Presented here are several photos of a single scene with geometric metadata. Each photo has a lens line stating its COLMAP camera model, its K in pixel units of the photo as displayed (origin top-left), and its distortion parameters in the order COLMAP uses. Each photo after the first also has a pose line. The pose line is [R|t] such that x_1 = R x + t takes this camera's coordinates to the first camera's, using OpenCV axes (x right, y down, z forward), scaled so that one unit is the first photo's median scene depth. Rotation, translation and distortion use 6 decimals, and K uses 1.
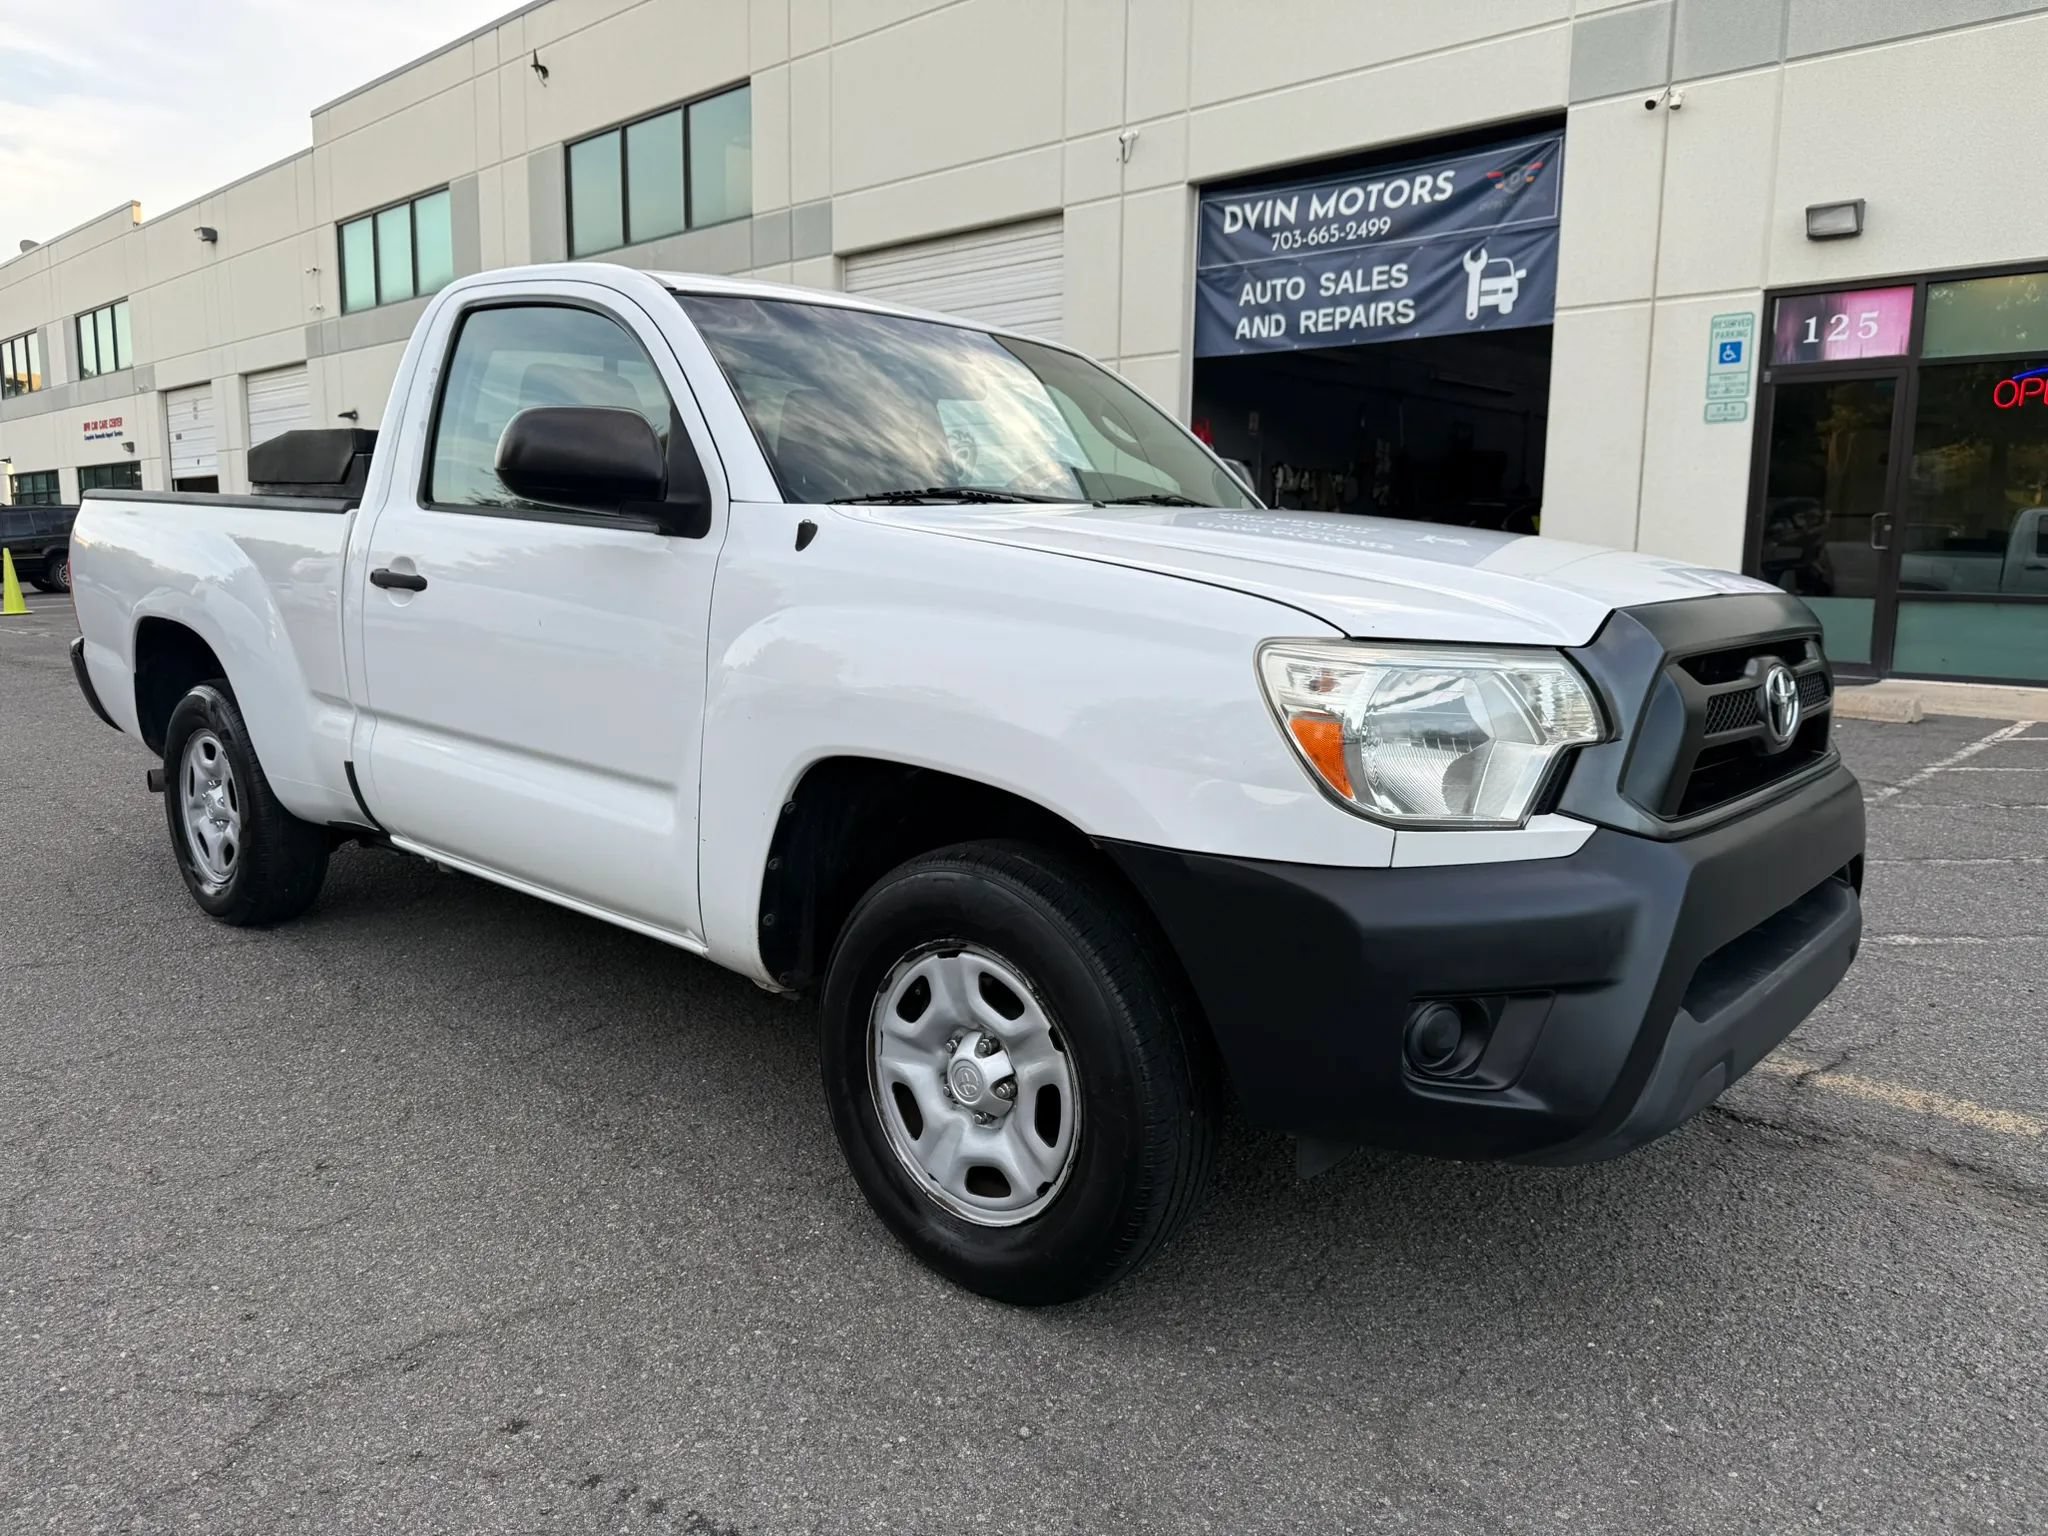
lens RADIAL K [[1457.6, 0, 1018.1], [0, 1457.6, 780.3], [0, 0, 1]] dist [0.001374, -0.011373]
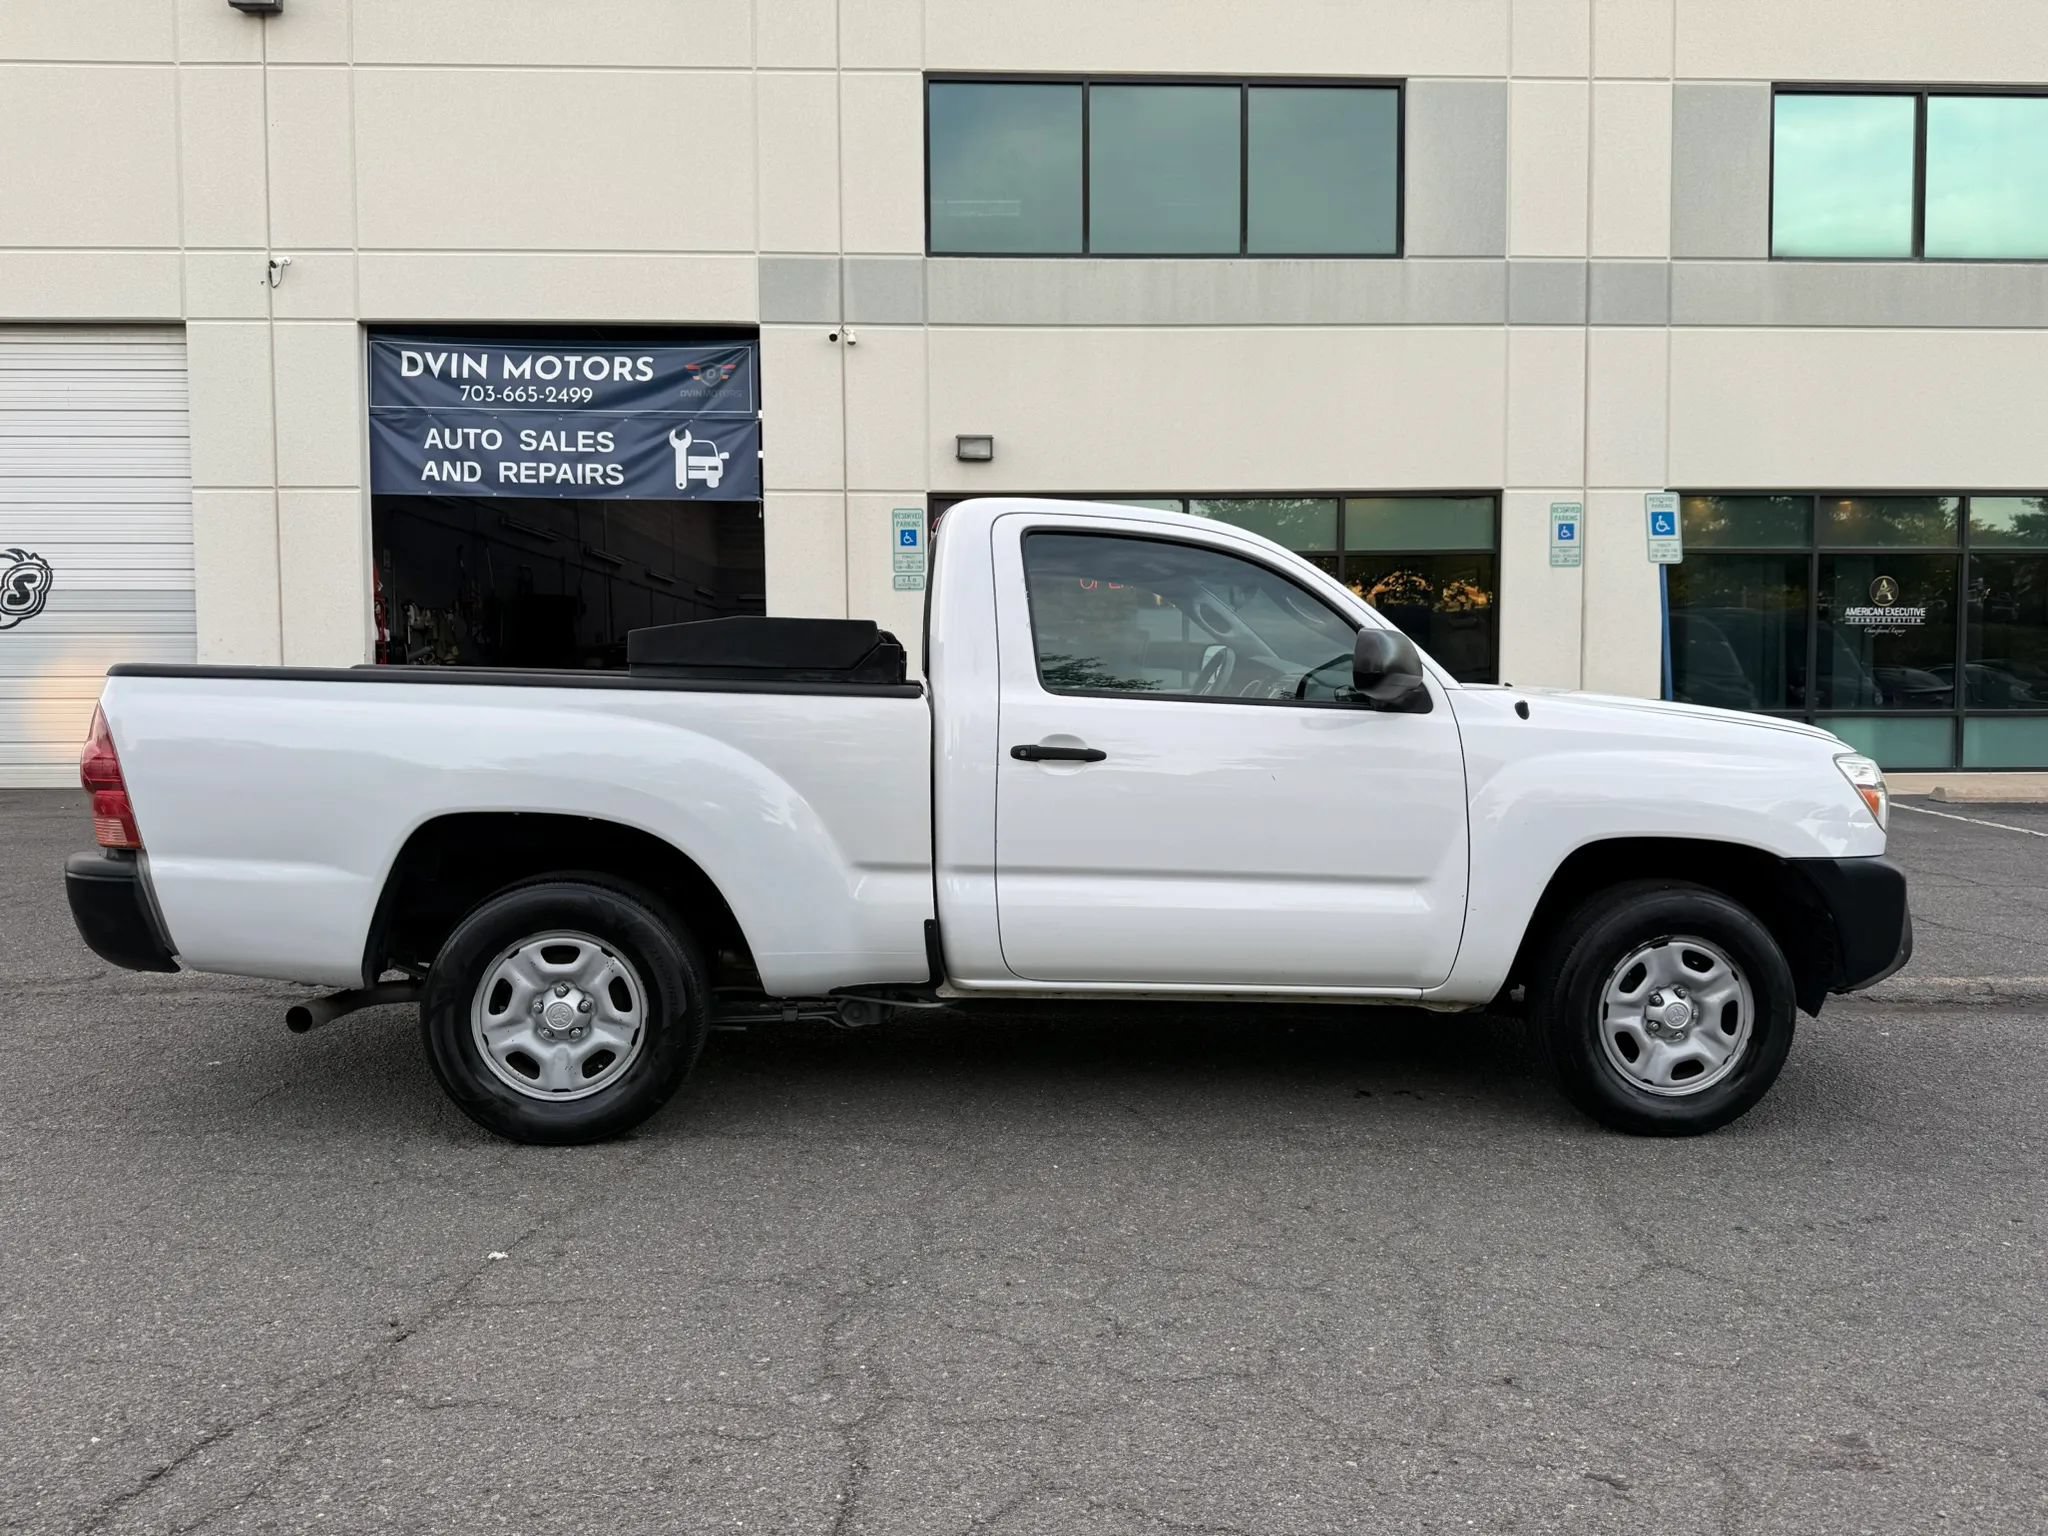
lens RADIAL K [[1445.8, 0, 1022.3], [0, 1445.8, 765.4], [0, 0, 1]] dist [0.006831, -0.013886]
pose [[0.699032, -0.054259, 0.713029, -0.306683], [0.121976, 0.991552, -0.044128, -0.019184], [-0.704611, 0.117820, 0.699744, 0.047982]]
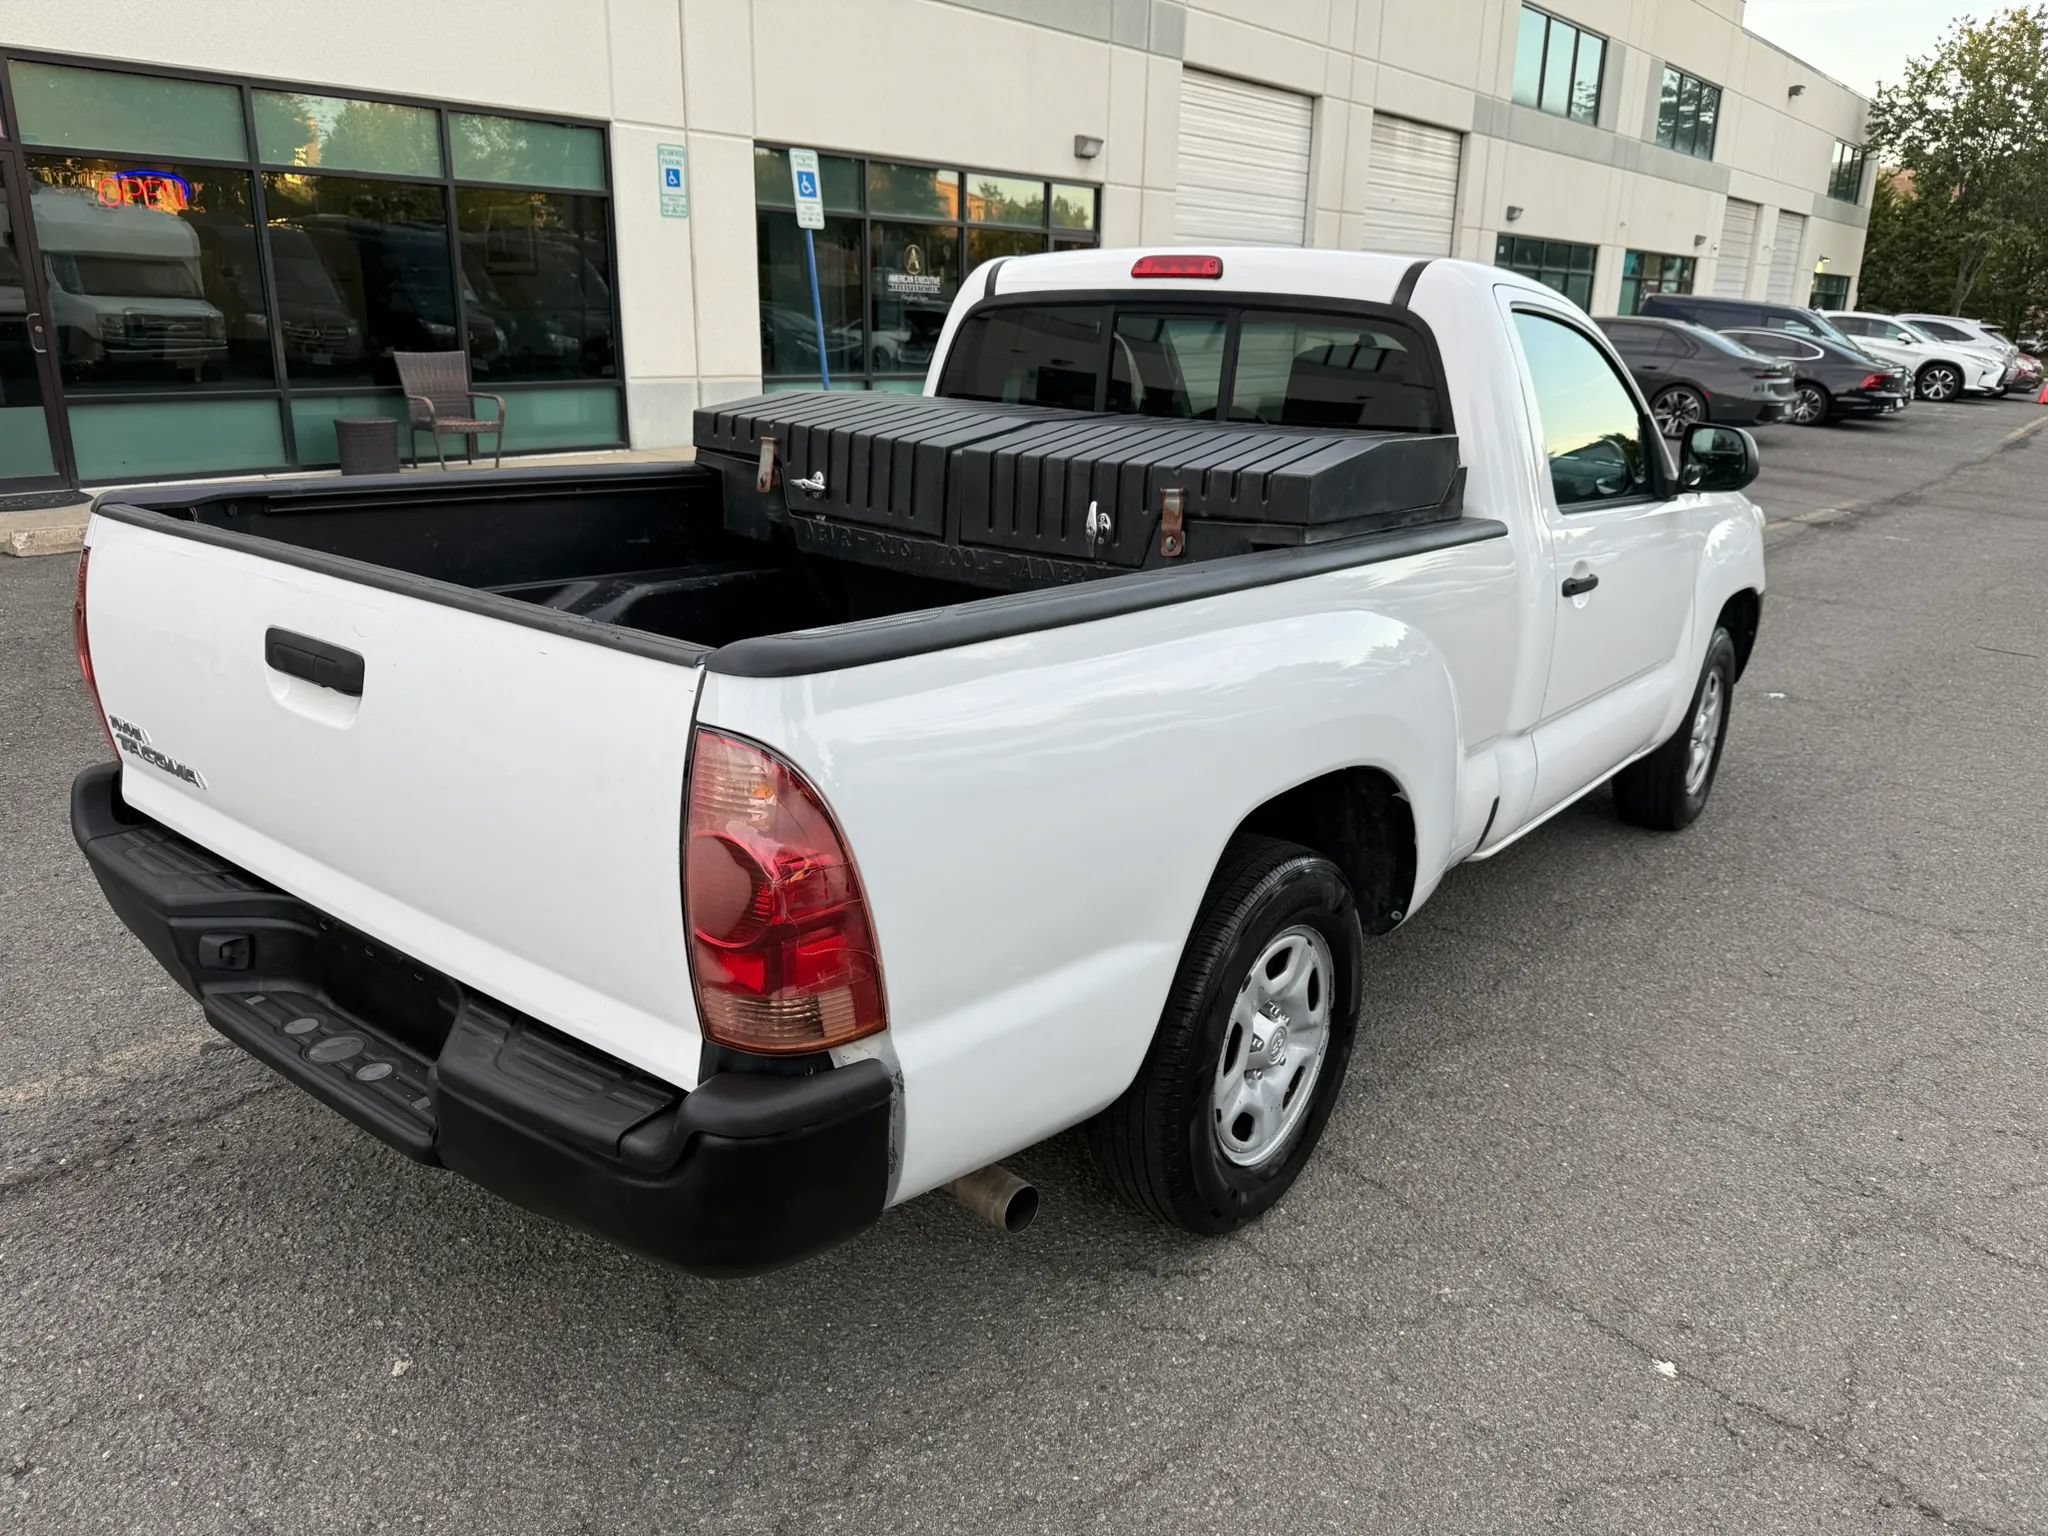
lens RADIAL K [[1457.6, 0, 1025.0], [0, 1457.6, 757.1], [0, 0, 1]] dist [0.001374, -0.011373]
pose [[-0.066085, -0.305249, 0.949977, -0.344057], [0.134991, 0.940570, 0.311617, -0.096041], [-0.988641, 0.148832, -0.020951, 0.343451]]
